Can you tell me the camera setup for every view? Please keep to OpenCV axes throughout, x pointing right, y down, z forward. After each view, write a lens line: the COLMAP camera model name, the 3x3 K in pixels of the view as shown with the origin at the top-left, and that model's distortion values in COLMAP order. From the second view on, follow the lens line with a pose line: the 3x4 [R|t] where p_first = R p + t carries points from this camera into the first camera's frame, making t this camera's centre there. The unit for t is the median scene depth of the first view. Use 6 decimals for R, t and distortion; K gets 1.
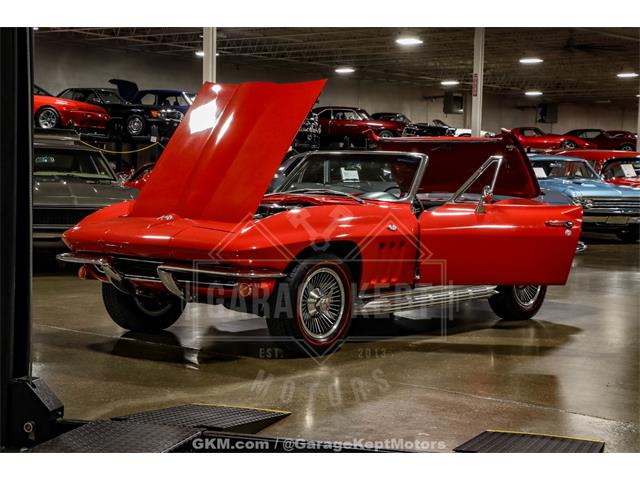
lens RADIAL K [[1134.0, 0, 320.0], [0, 1134.0, 240.0], [0, 0, 1]] dist [0.191386, 0.223120]
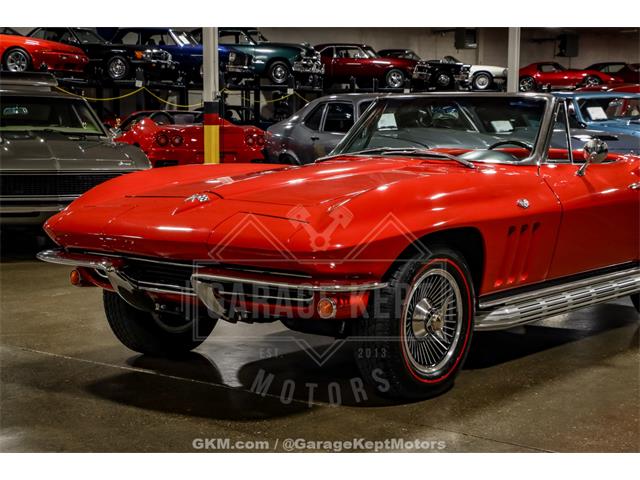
lens RADIAL K [[1134.0, 0, 320.0], [0, 1134.0, 240.0], [0, 0, 1]] dist [0.191386, 0.223120]
pose [[0.999571, -0.022520, 0.018749, -0.036811], [0.021551, 0.998500, 0.050334, -0.013213], [-0.019855, -0.049909, 0.998556, 0.156434]]
